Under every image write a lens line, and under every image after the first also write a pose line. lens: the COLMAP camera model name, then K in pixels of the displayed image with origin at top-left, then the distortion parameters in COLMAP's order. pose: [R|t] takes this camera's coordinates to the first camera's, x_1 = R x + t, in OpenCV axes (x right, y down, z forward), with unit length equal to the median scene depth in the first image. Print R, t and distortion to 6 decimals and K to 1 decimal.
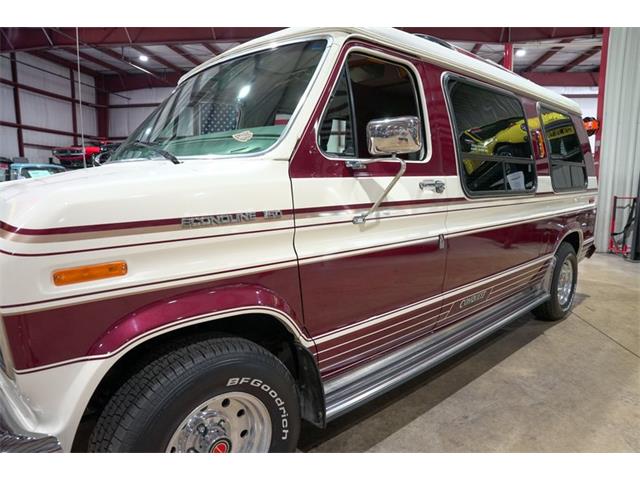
lens RADIAL K [[438.6, 0, 320.0], [0, 438.6, 240.0], [0, 0, 1]] dist [-0.145362, 0.117684]
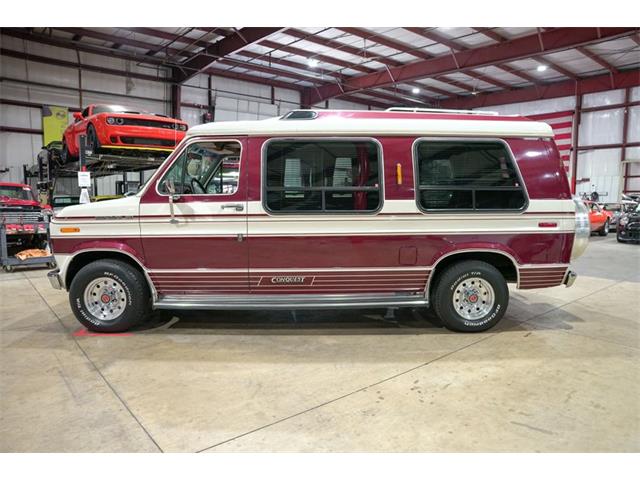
lens RADIAL K [[438.6, 0, 320.0], [0, 438.6, 240.0], [0, 0, 1]] dist [-0.145362, 0.117684]
pose [[0.741403, 0.067192, -0.667688, 1.728033], [-0.094608, 0.995503, -0.004871, -0.010622], [0.664358, 0.066780, 0.744426, -0.125458]]
